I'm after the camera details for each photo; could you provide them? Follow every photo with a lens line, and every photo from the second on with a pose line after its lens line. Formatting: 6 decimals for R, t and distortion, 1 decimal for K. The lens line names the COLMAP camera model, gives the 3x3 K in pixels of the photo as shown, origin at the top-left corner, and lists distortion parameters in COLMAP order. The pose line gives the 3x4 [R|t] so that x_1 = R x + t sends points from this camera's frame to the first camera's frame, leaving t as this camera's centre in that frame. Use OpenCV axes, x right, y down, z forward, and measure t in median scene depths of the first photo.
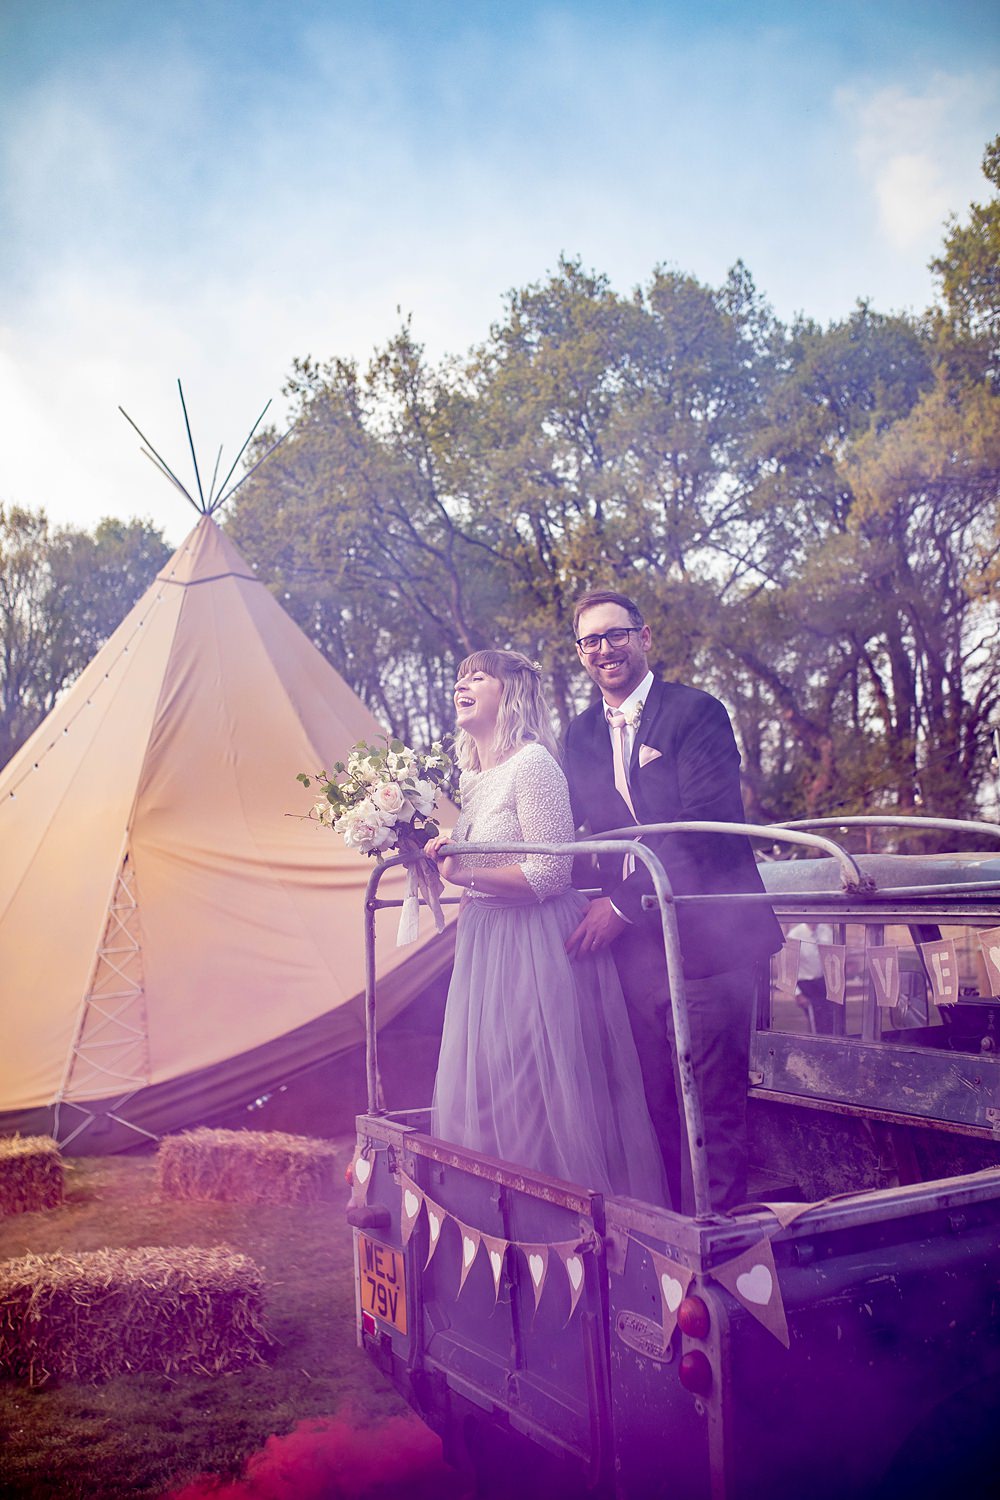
lens RADIAL K [[1418.8, 0, 500.0], [0, 1418.8, 750.0], [0, 0, 1]] dist [-0.052921, 0.068852]
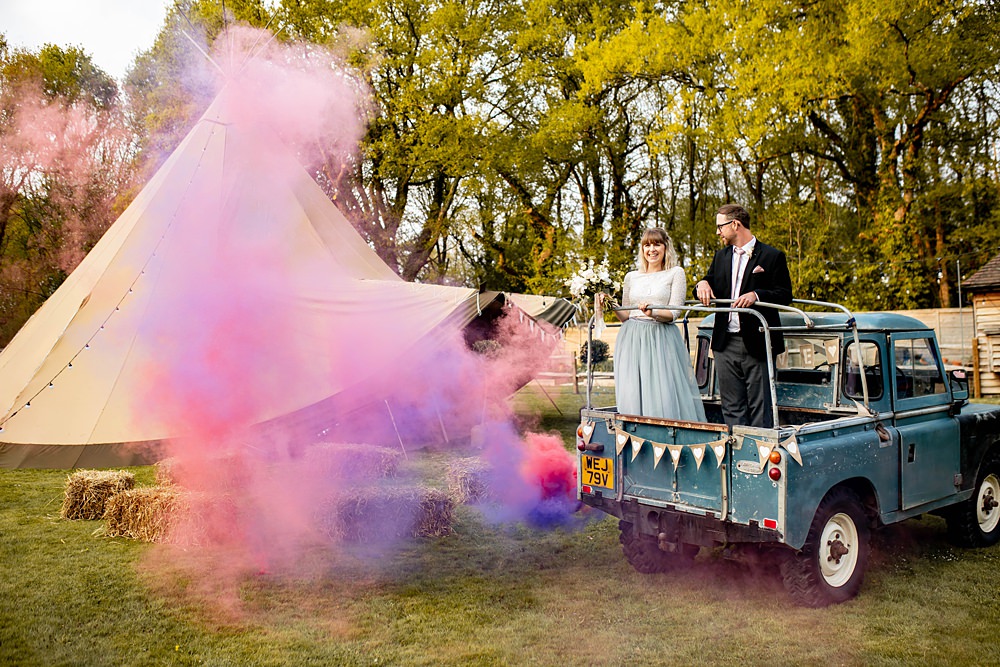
lens RADIAL K [[969.2, 0, 500.0], [0, 969.2, 333.5], [0, 0, 1]] dist [-0.053746, 0.074860]
pose [[0.973112, 0.017719, 0.229652, -0.232252], [-0.044409, 0.992763, 0.111577, -0.023362], [-0.226013, -0.118775, 0.966856, -0.226880]]
